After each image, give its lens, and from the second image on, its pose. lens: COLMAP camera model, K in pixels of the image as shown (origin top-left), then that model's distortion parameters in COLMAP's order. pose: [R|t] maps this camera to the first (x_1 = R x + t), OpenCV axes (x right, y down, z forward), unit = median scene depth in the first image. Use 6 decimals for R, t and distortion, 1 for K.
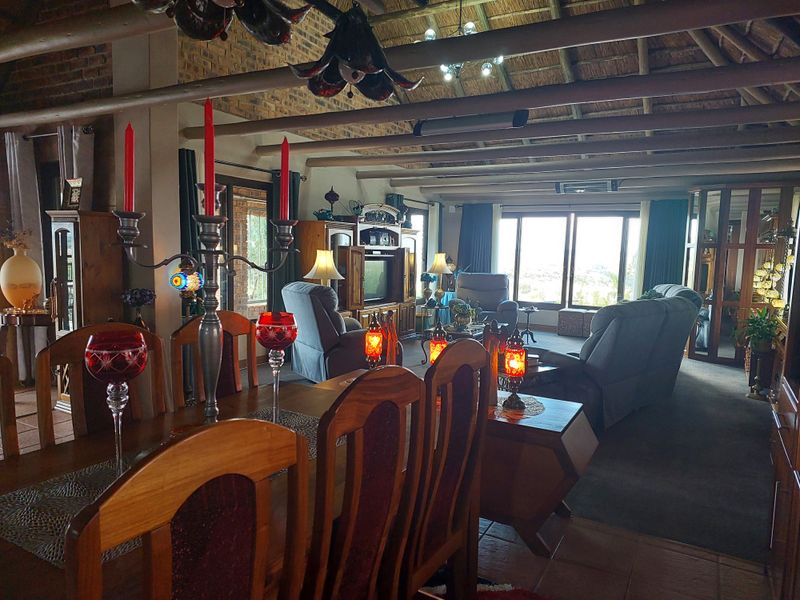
lens RADIAL K [[536.5, 0, 402.2], [0, 536.5, 313.0], [0, 0, 1]] dist [0.023748, -0.031021]
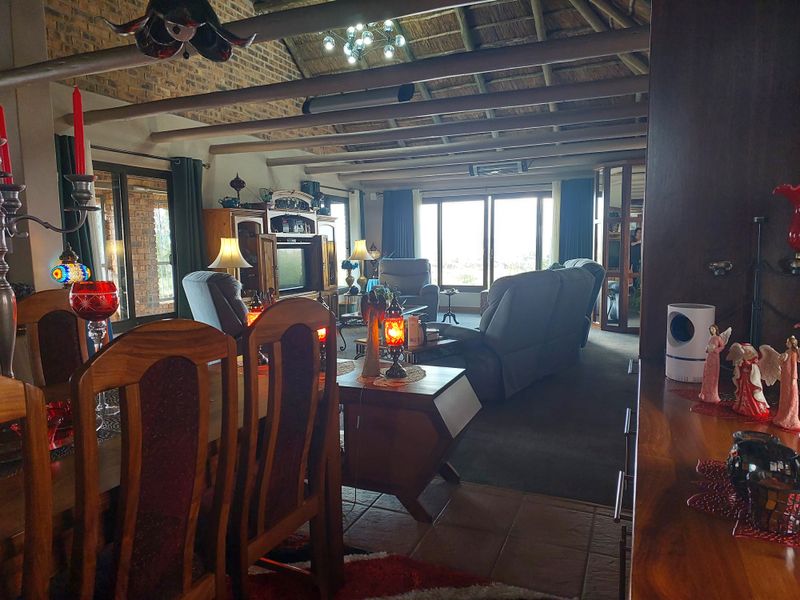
lens RADIAL K [[536.5, 0, 398.7], [0, 536.5, 307.7], [0, 0, 1]] dist [0.023748, -0.031021]
pose [[0.993887, -0.054273, 0.096143, 0.053102], [0.054153, 0.998525, 0.003861, 0.018908], [-0.096211, 0.001369, 0.995360, 0.005249]]
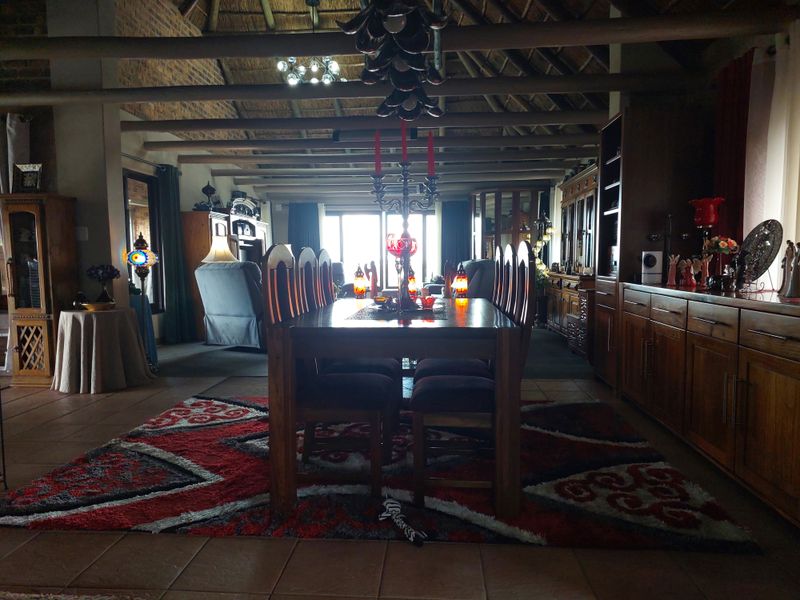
lens RADIAL K [[536.5, 0, 404.1], [0, 536.5, 300.4], [0, 0, 1]] dist [0.023748, -0.031021]
pose [[0.900738, -0.065313, 0.429424, -0.262597], [0.080815, 0.996568, -0.017940, 0.061561], [-0.426778, 0.050863, 0.902925, -0.161691]]
